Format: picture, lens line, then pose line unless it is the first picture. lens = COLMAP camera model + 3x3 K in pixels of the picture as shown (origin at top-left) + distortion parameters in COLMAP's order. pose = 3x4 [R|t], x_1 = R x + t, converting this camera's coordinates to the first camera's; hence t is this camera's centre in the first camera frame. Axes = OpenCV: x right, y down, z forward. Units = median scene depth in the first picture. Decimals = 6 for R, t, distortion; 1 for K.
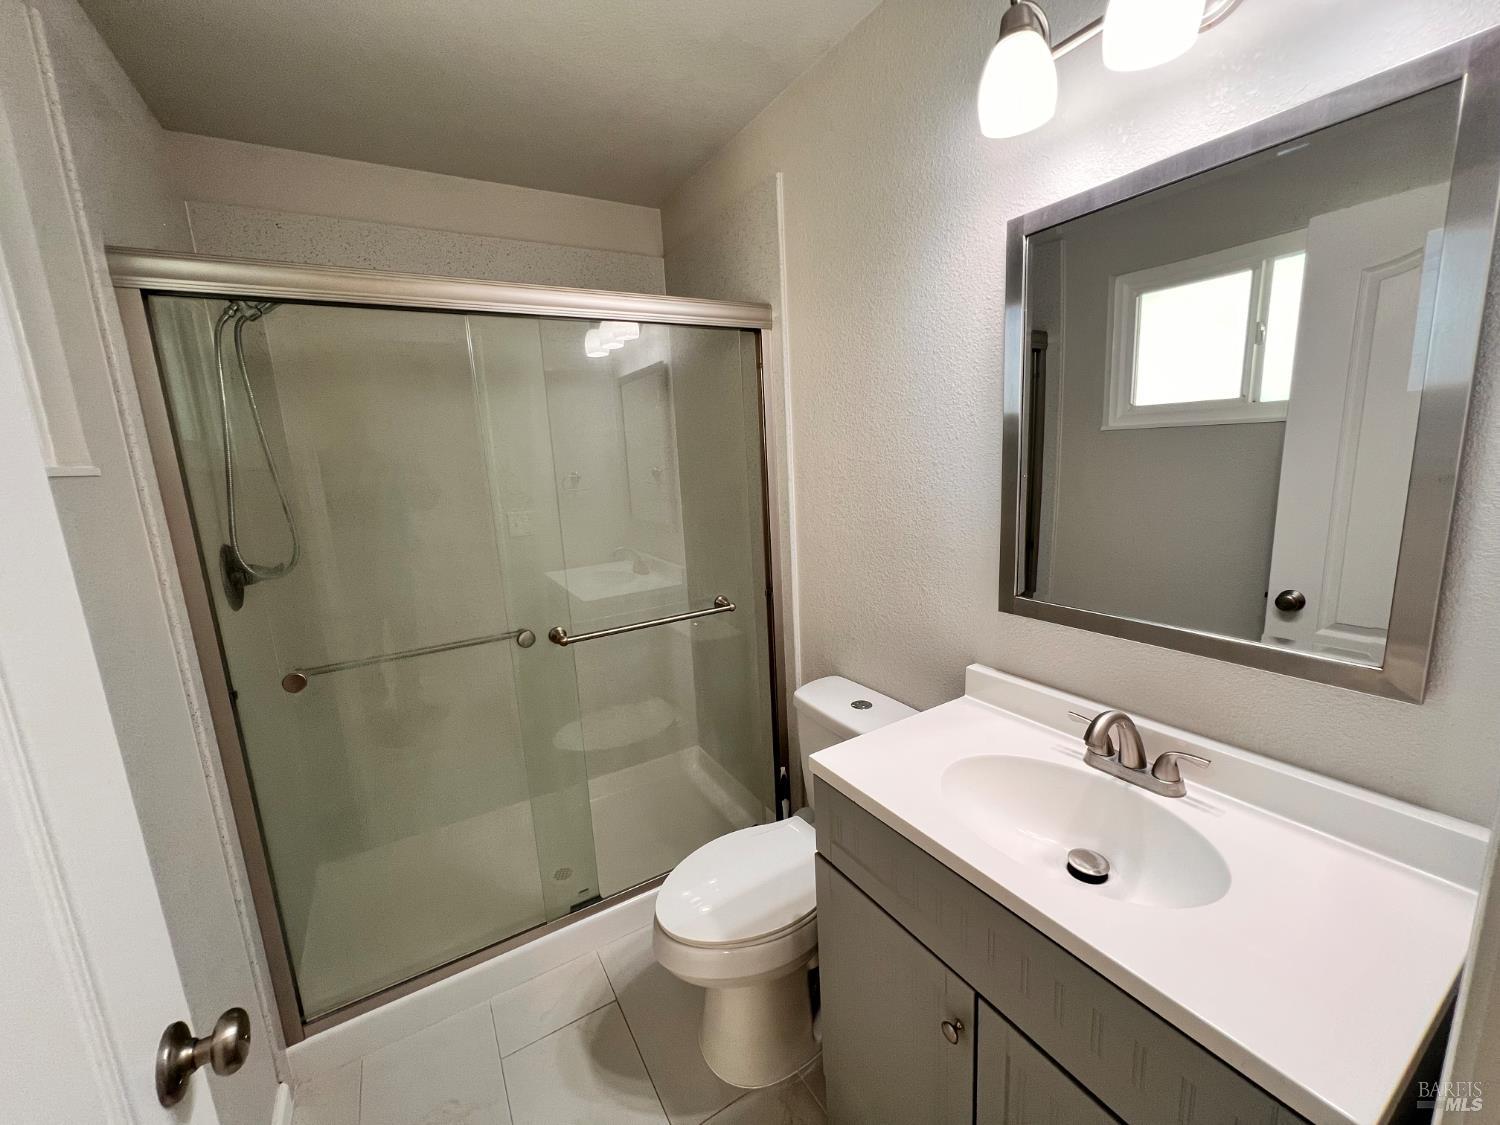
lens RADIAL K [[599.6, 0, 750.3], [0, 599.6, 560.7], [0, 0, 1]] dist [-0.002938, 0.000385]
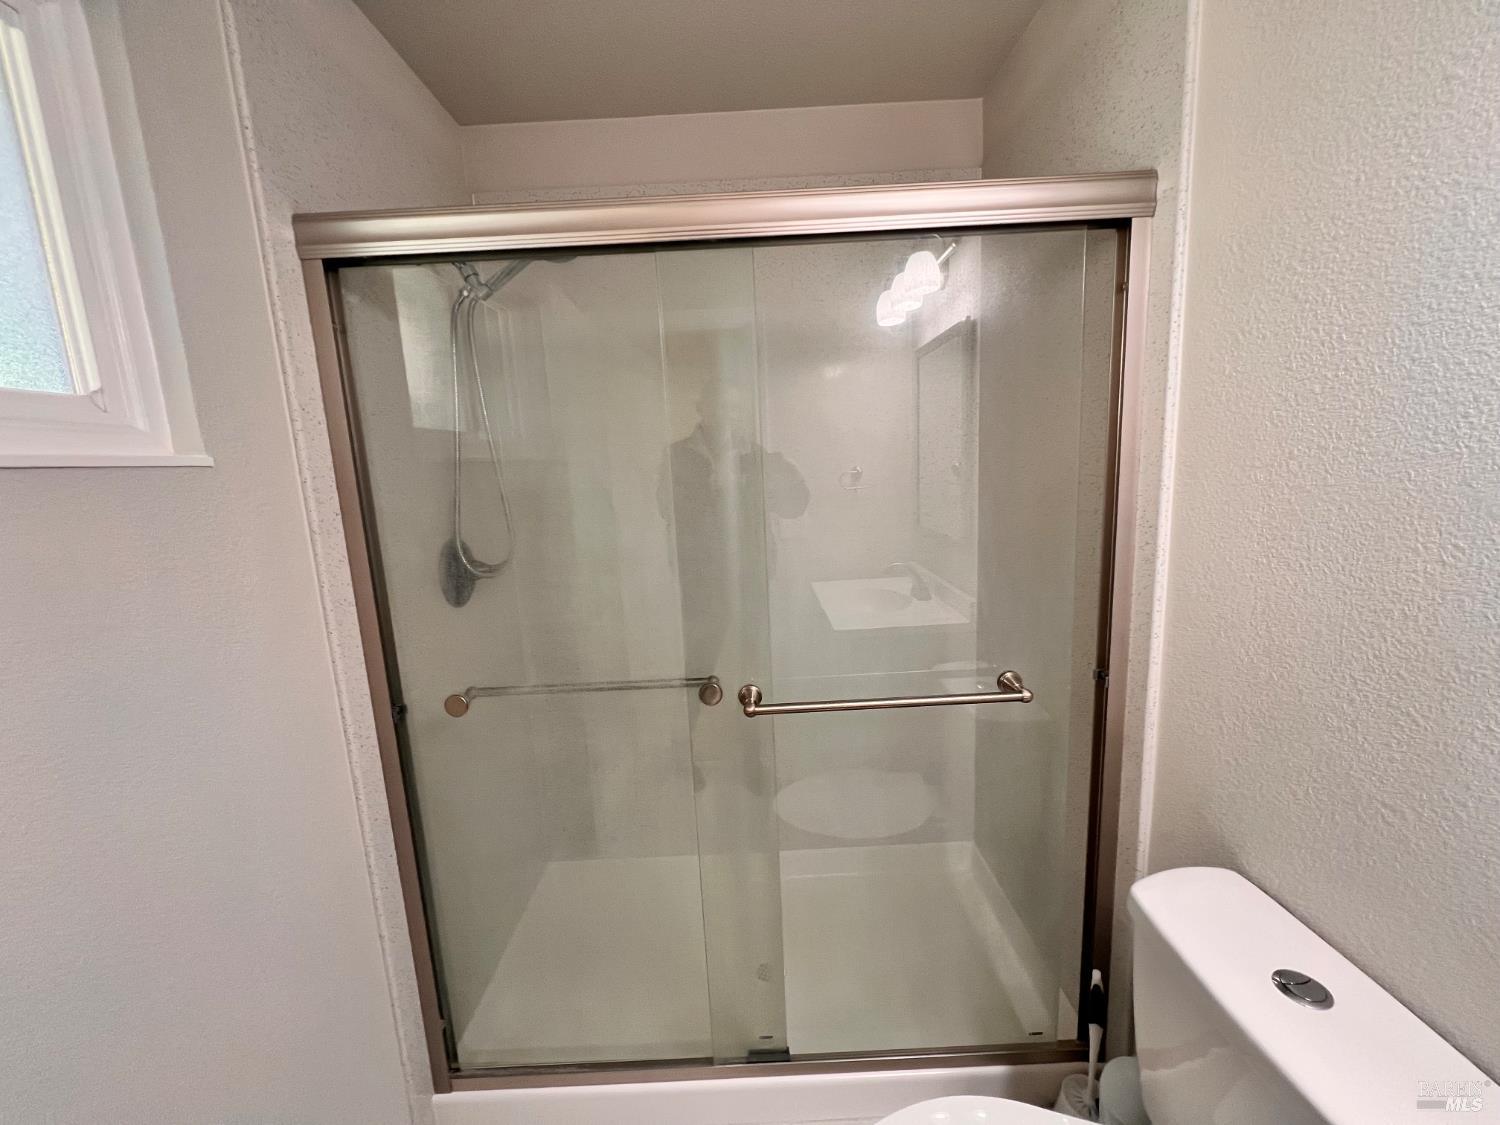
lens RADIAL K [[599.6, 0, 750.3], [0, 599.6, 560.7], [0, 0, 1]] dist [-0.002938, 0.000385]
pose [[0.863642, 0.090292, -0.495954, 0.017465], [-0.085589, 0.995808, 0.032251, -0.056791], [0.496787, 0.014595, 0.867750, 0.358953]]
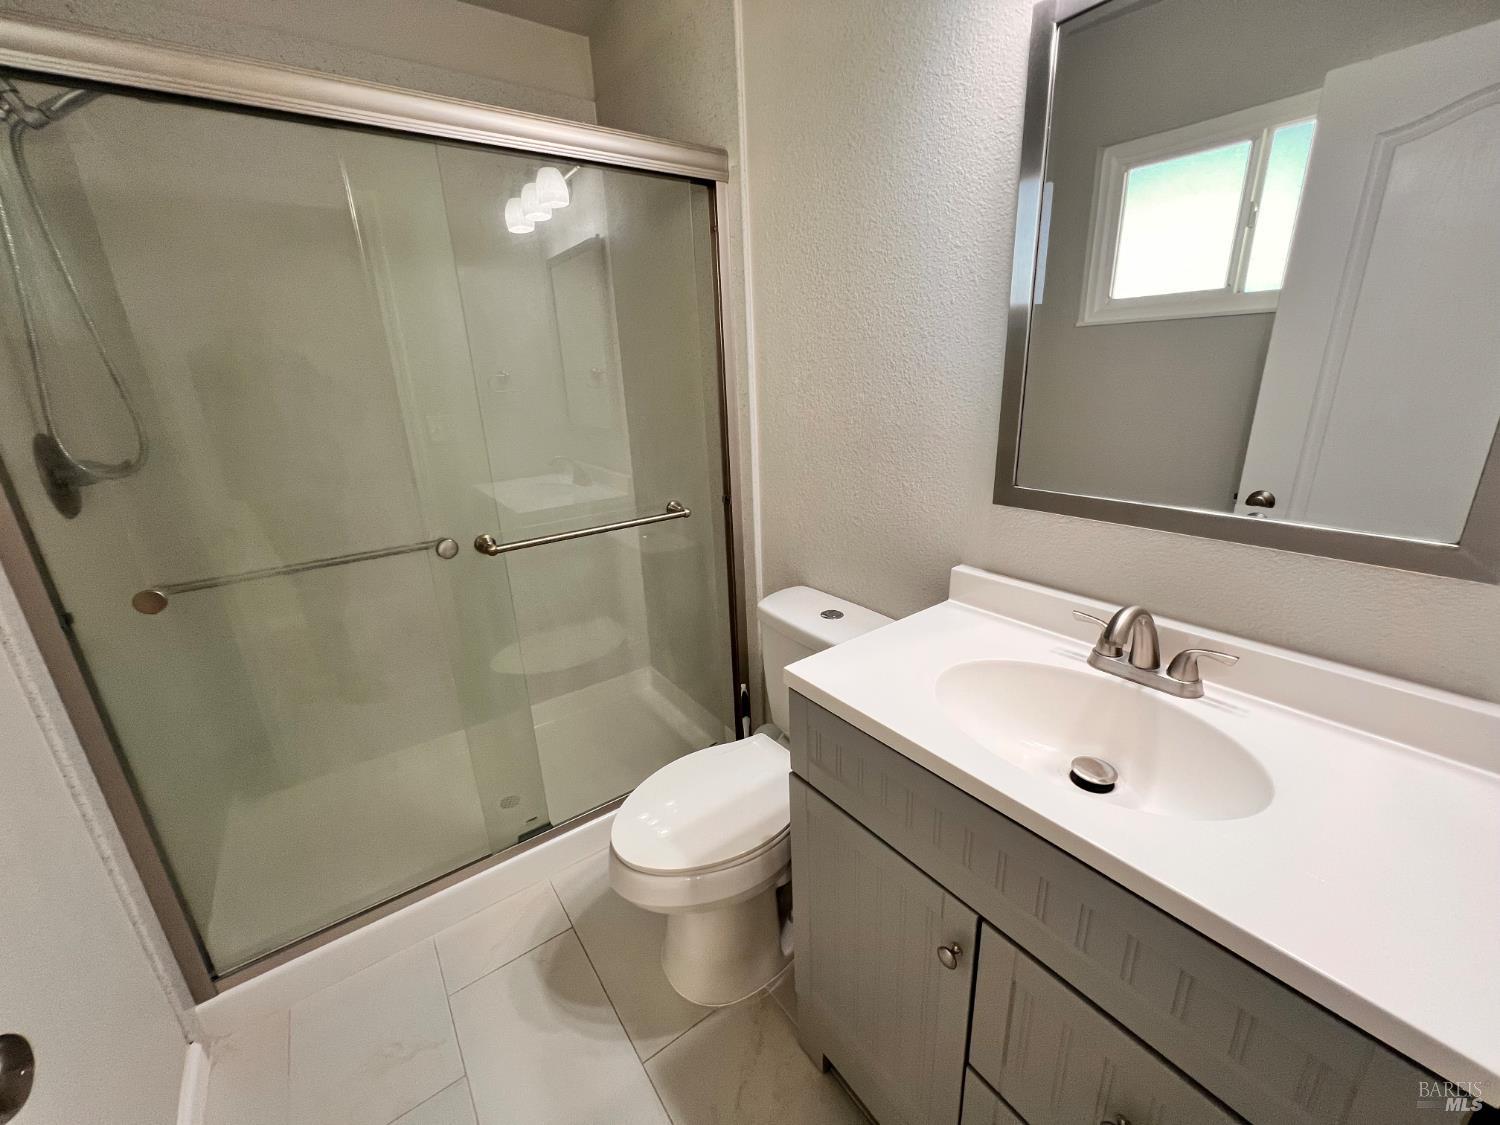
lens RADIAL K [[599.6, 0, 750.3], [0, 599.6, 560.7], [0, 0, 1]] dist [-0.002938, 0.000385]
pose [[0.996004, -0.015489, 0.087955, -0.016604], [0.004515, 0.992319, 0.123624, 0.040869], [-0.089195, -0.122733, 0.988424, 0.104618]]
